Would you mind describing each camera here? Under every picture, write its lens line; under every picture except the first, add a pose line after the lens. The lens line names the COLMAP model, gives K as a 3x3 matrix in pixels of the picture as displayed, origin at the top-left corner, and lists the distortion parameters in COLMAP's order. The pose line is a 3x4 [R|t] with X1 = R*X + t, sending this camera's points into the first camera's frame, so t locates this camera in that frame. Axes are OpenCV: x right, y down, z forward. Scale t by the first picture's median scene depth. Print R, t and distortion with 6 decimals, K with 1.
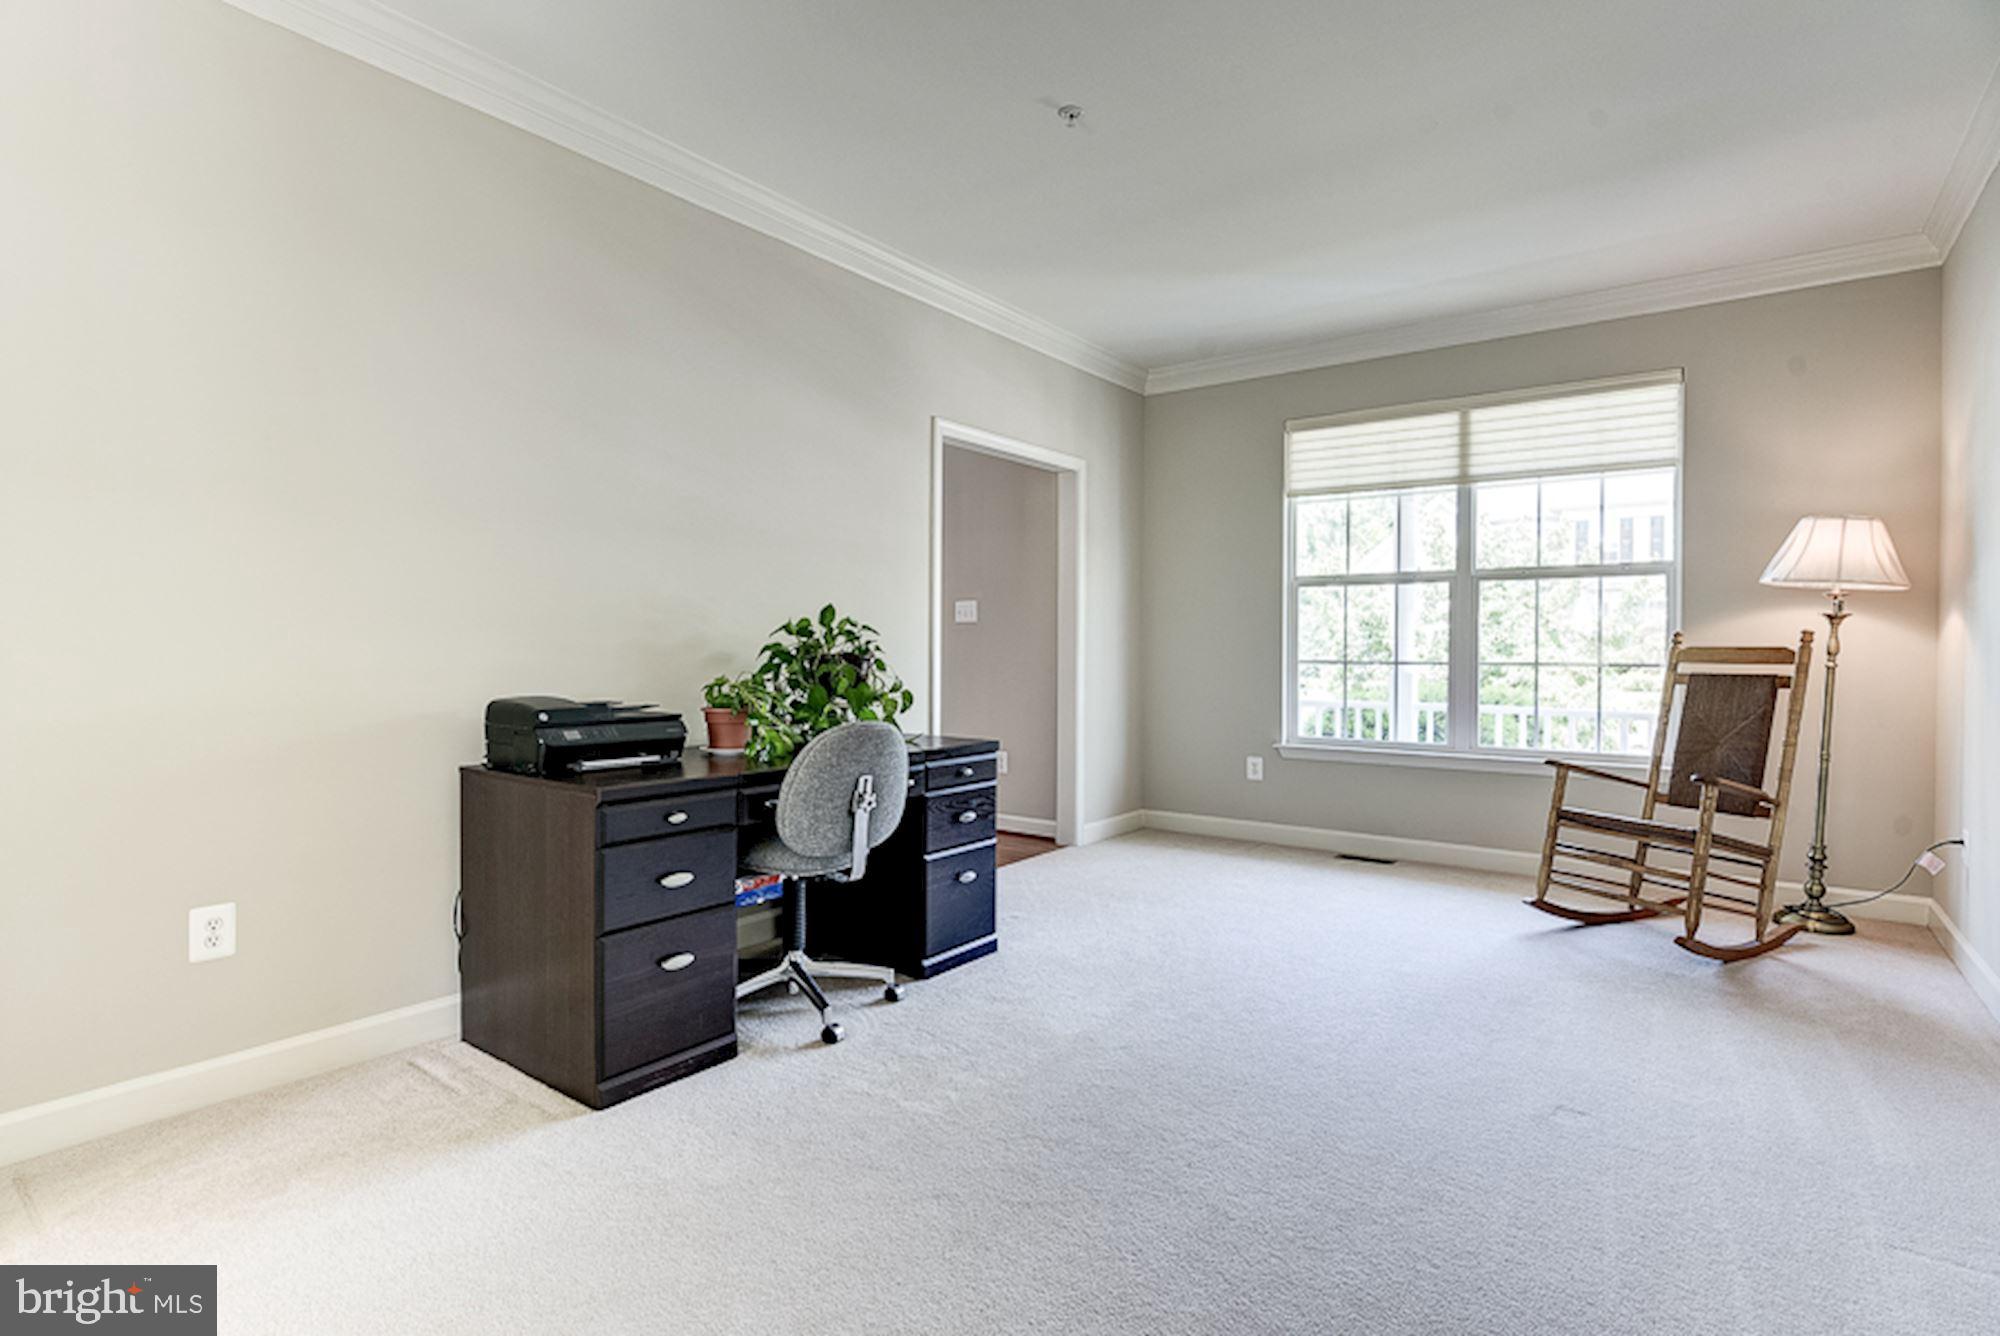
lens RADIAL K [[1000.9, 0, 988.1], [0, 1000.9, 660.2], [0, 0, 1]] dist [-0.007316, 0.000230]
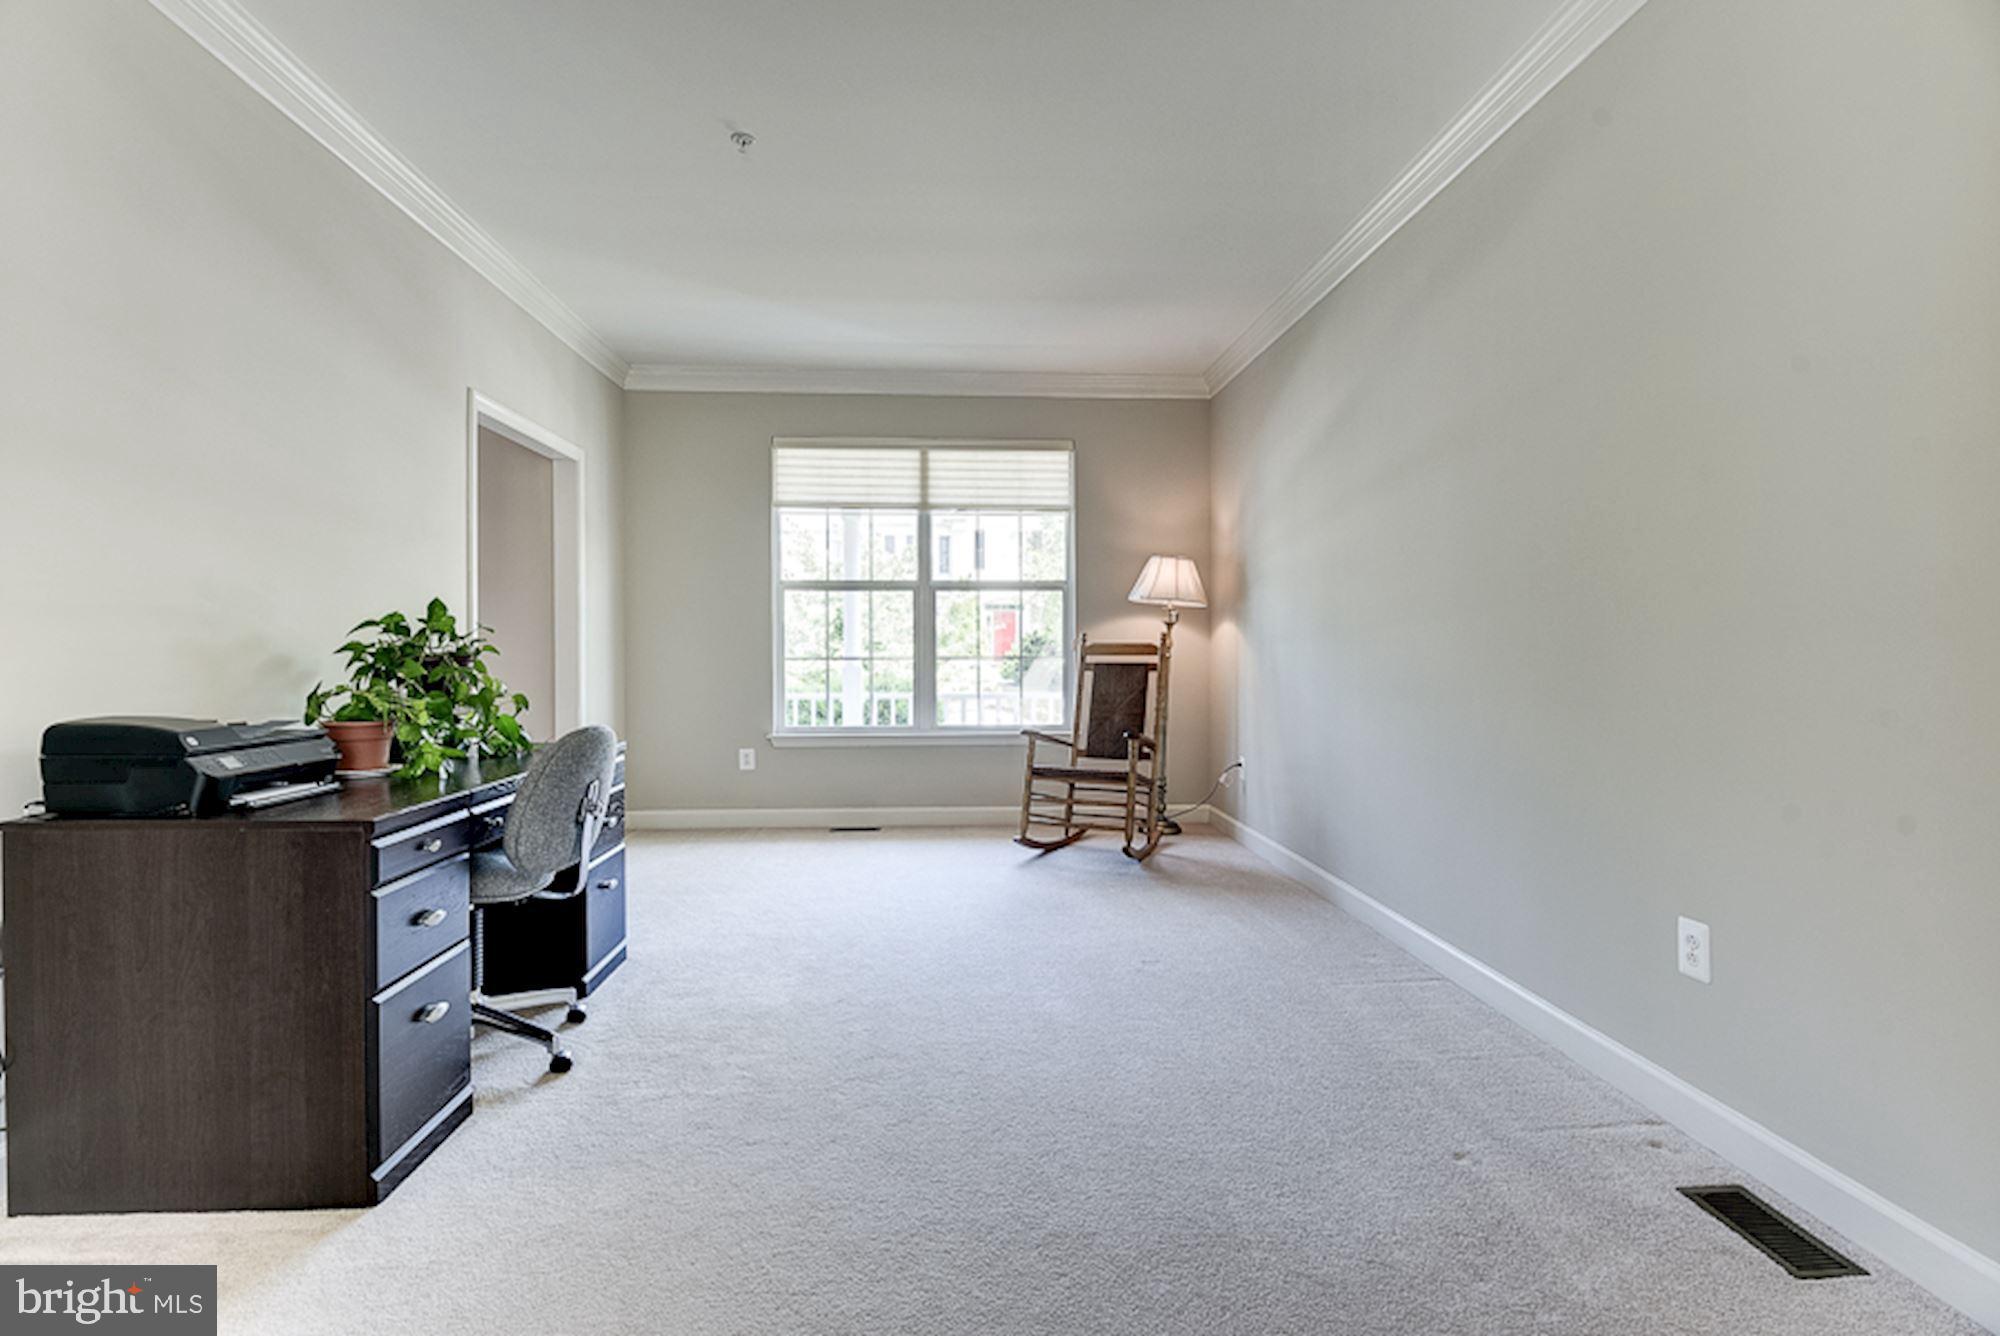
lens RADIAL K [[1005.2, 0, 1006.9], [0, 1005.2, 657.4], [0, 0, 1]] dist [-0.001341, 0.000166]
pose [[0.758058, -0.011912, 0.652078, -0.314729], [0.012429, 0.999915, 0.003817, -0.001084], [-0.652068, 0.005211, 0.758142, 0.012216]]
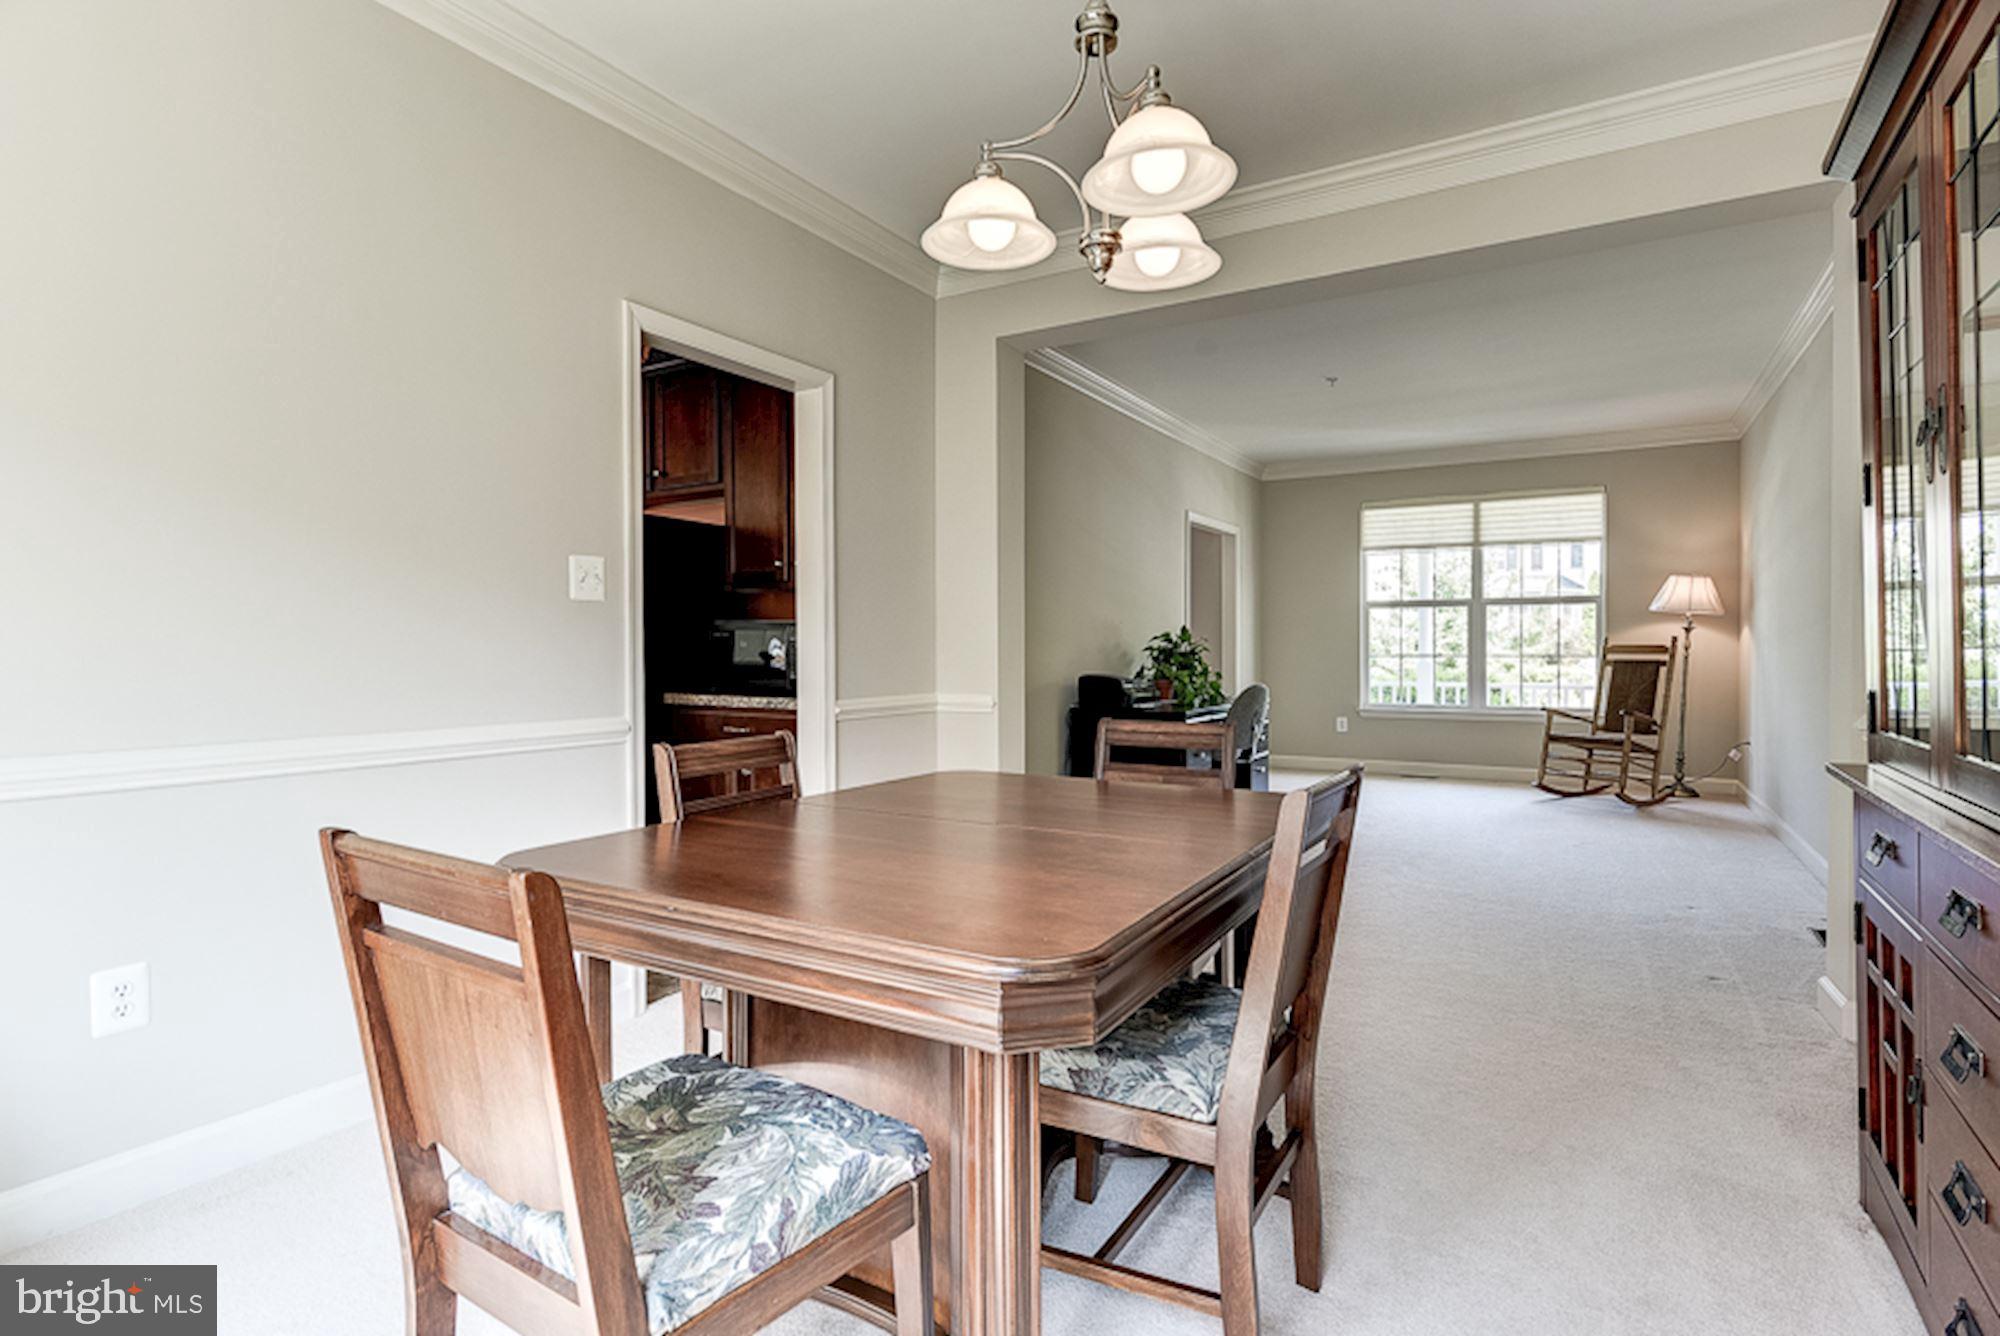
lens RADIAL K [[1000.9, 0, 988.1], [0, 1000.9, 660.2], [0, 0, 1]] dist [-0.007316, 0.000230]
pose [[0.995117, -0.007946, 0.098383, -0.623546], [0.008064, 0.999967, -0.000800, 0.006571], [-0.098374, 0.001590, 0.995148, -0.713577]]
